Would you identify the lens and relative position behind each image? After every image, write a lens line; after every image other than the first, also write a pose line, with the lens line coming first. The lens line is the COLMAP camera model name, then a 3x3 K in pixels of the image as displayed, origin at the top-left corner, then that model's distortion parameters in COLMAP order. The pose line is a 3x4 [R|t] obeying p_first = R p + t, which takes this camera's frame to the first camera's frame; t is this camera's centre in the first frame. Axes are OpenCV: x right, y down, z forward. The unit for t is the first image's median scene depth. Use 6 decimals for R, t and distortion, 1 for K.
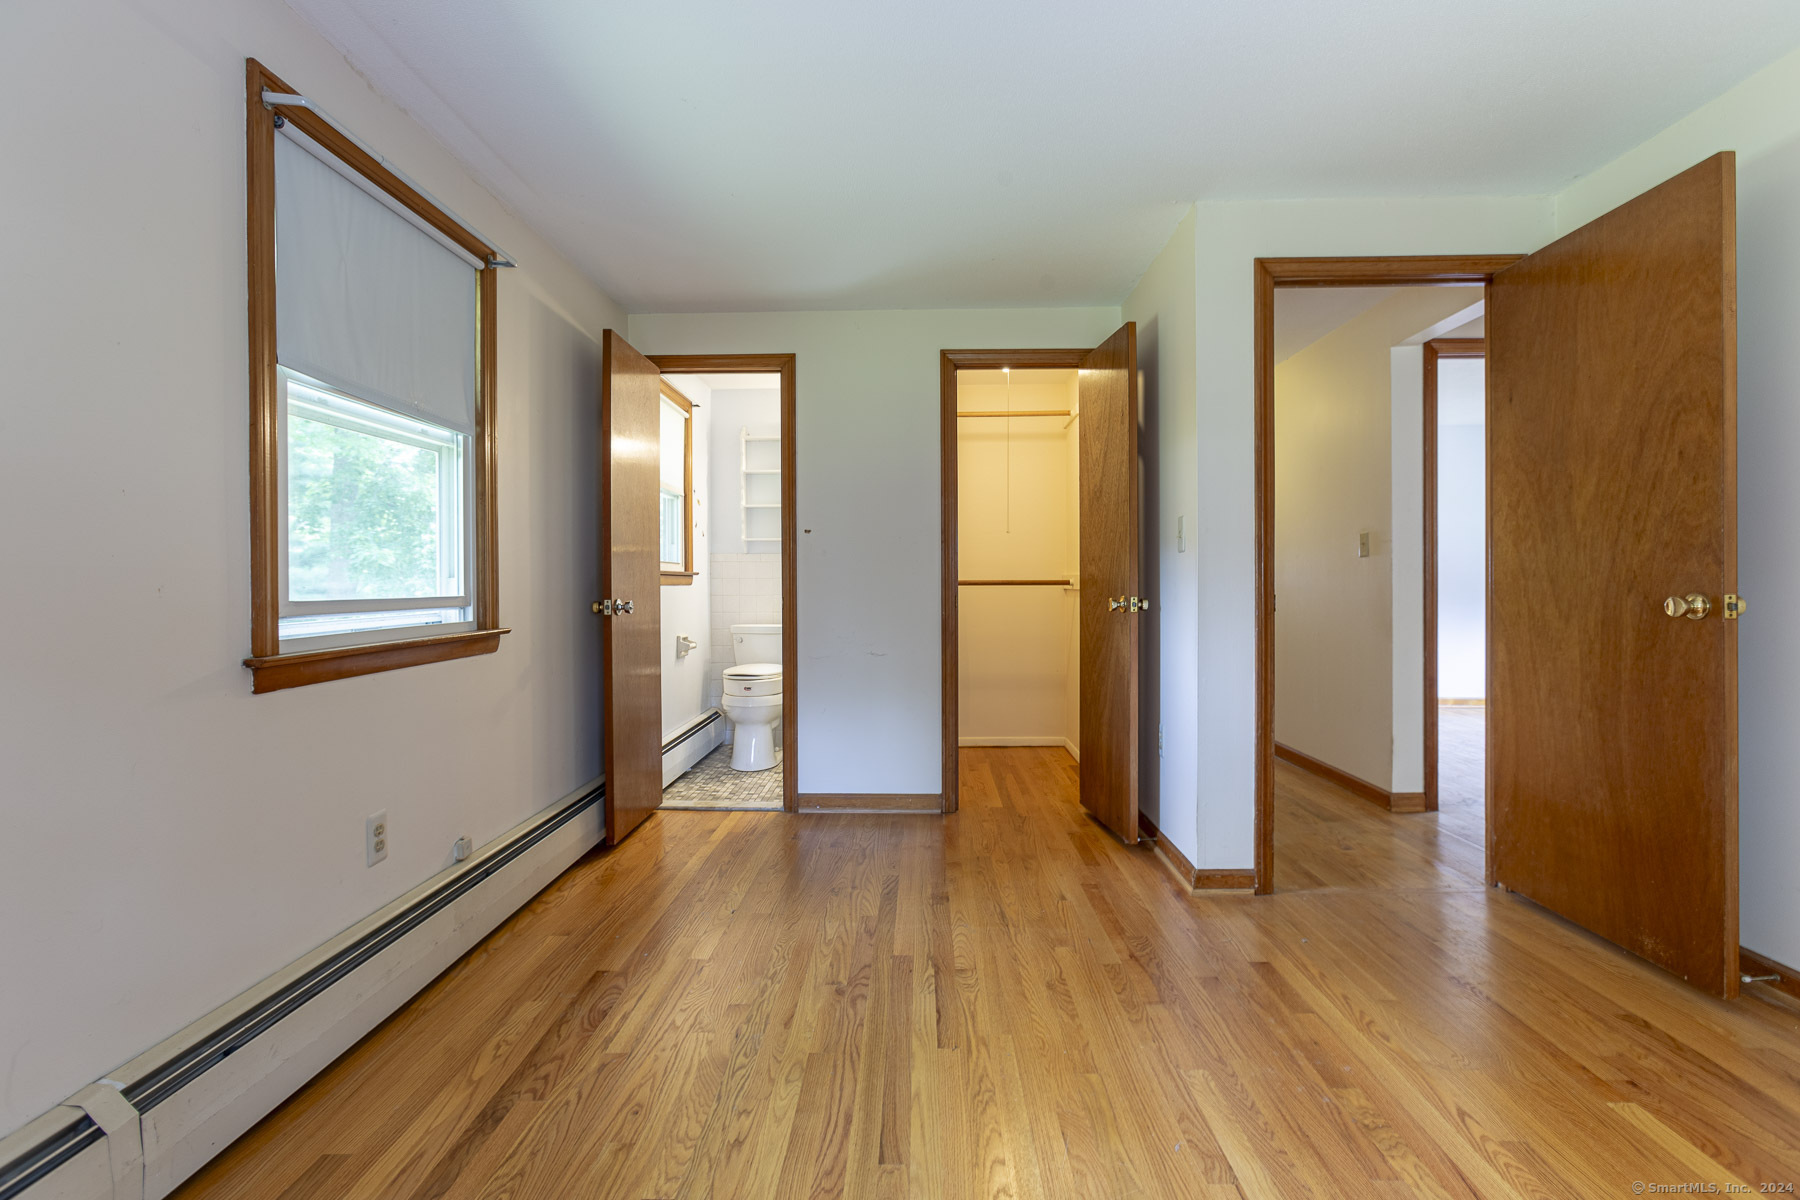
lens RADIAL K [[811.3, 0, 904.9], [0, 811.3, 592.2], [0, 0, 1]] dist [-0.017531, 0.008786]
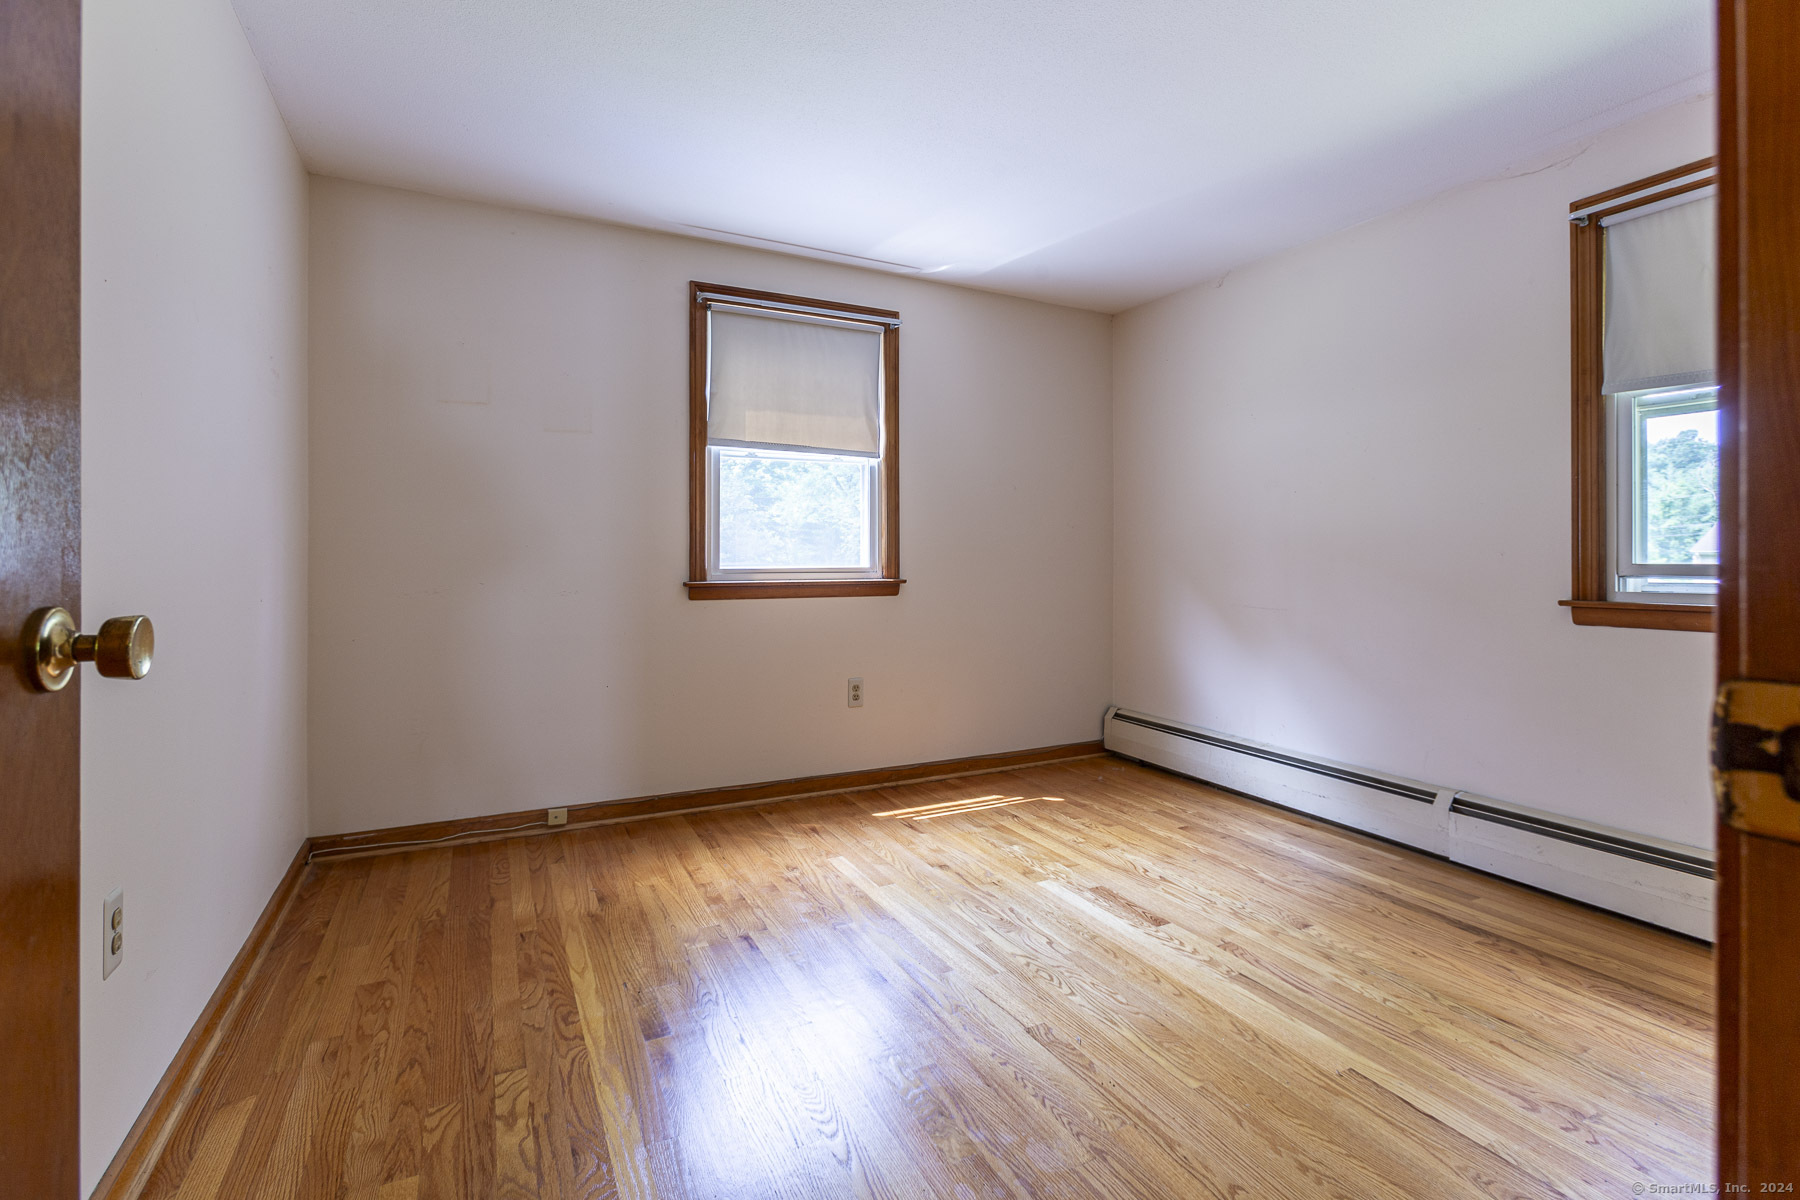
lens RADIAL K [[811.3, 0, 897.1], [0, 811.3, 549.7], [0, 0, 1]] dist [-0.017531, 0.008786]
pose [[-0.880867, 0.007906, -0.473298, 0.985365], [0.005672, 0.999965, 0.006147, -0.027510], [0.473330, 0.002730, -0.880881, 1.677556]]
